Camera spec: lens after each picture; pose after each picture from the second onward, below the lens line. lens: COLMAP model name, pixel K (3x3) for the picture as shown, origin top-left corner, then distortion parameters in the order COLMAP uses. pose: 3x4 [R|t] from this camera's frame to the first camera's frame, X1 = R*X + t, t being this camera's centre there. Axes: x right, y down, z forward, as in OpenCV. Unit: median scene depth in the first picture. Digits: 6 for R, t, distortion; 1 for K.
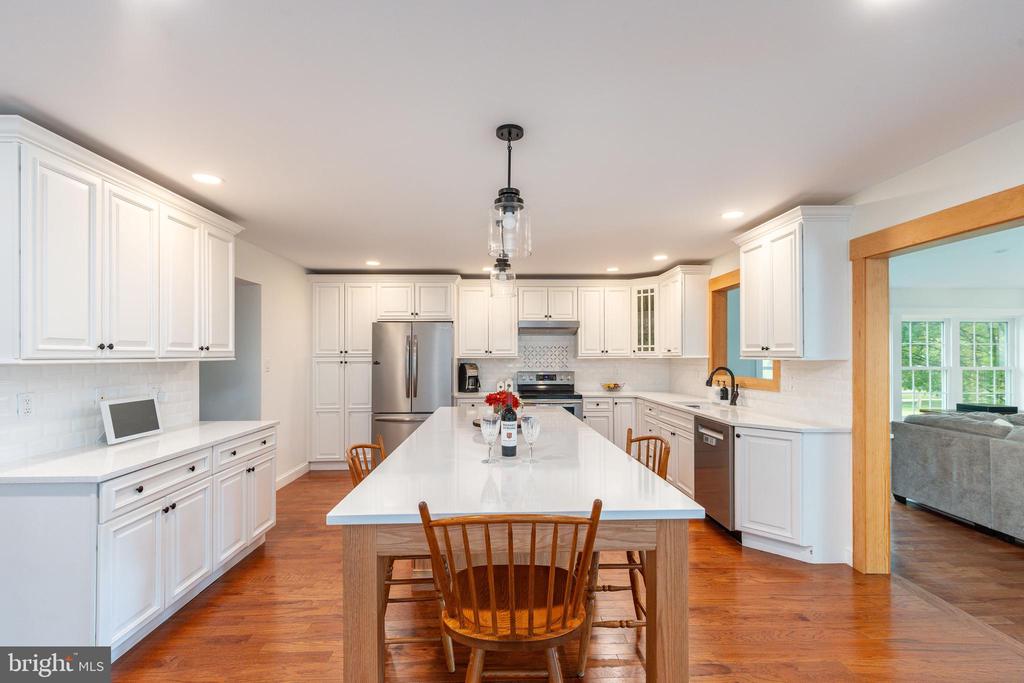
lens RADIAL K [[453.2, 0, 510.5], [0, 453.2, 347.5], [0, 0, 1]] dist [0.004063, 0.000241]
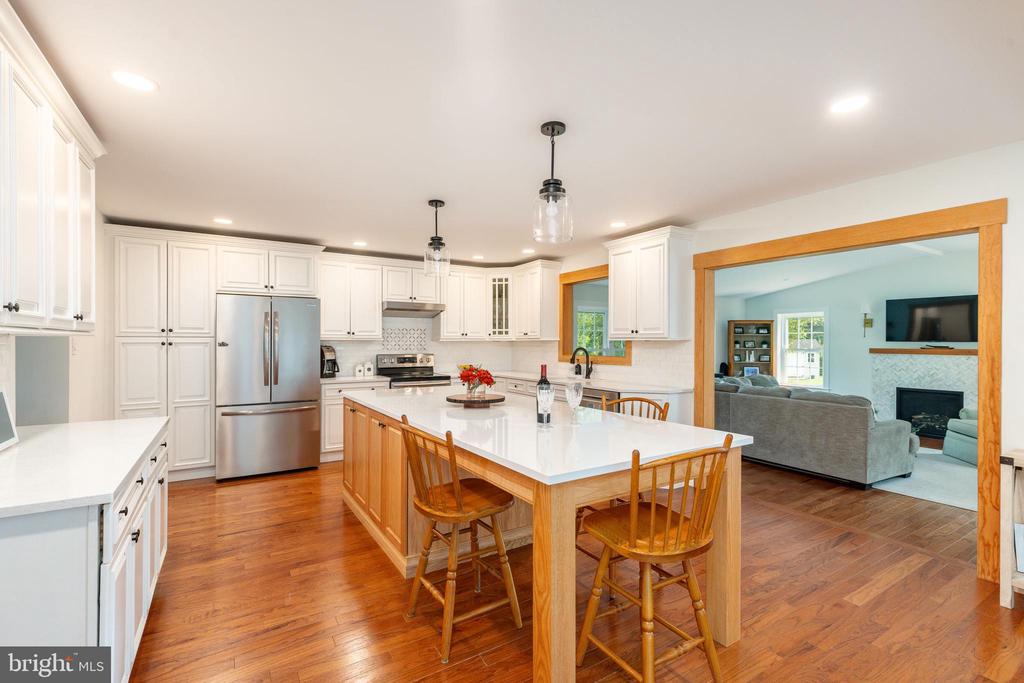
lens RADIAL K [[454.7, 0, 509.9], [0, 454.7, 338.5], [0, 0, 1]] dist [0.000468, 0.000154]
pose [[0.866067, 0.008033, 0.499864, -0.254304], [-0.012388, 0.999909, 0.005393, 0.012543], [-0.499775, -0.010863, 0.866087, 0.037205]]
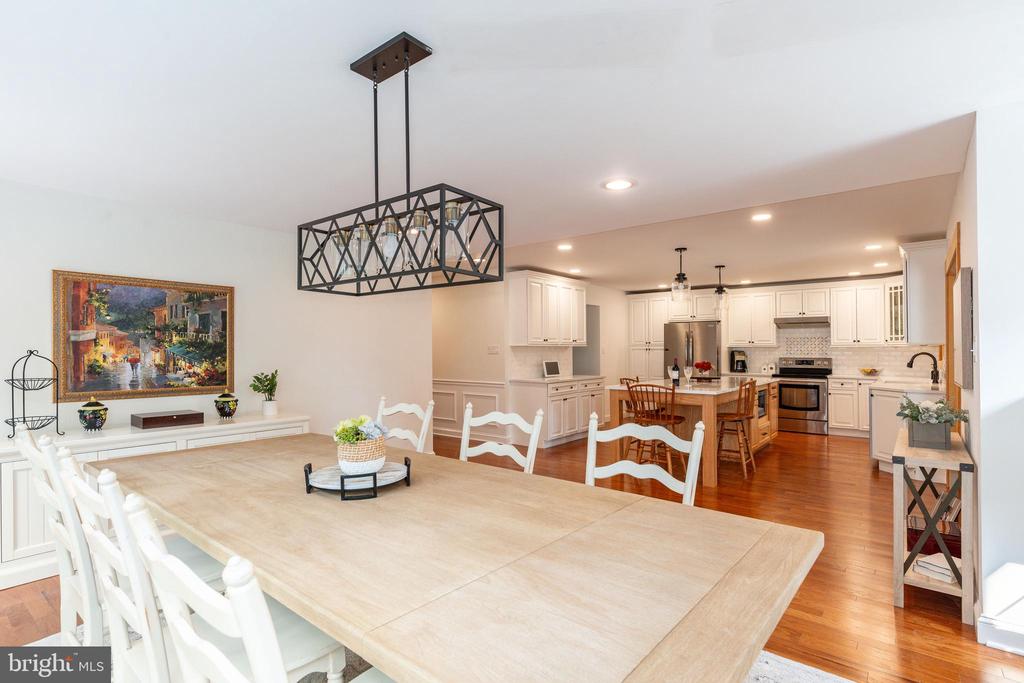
lens RADIAL K [[522.7, 0, 512.0], [0, 522.7, 341.5], [0, 0, 1]] dist [-0.001188, -0.000160]
pose [[0.761615, -0.009503, -0.647961, 0.454168], [0.009925, 0.999946, -0.002999, 0.005733], [0.647954, -0.004147, 0.761668, -0.694693]]
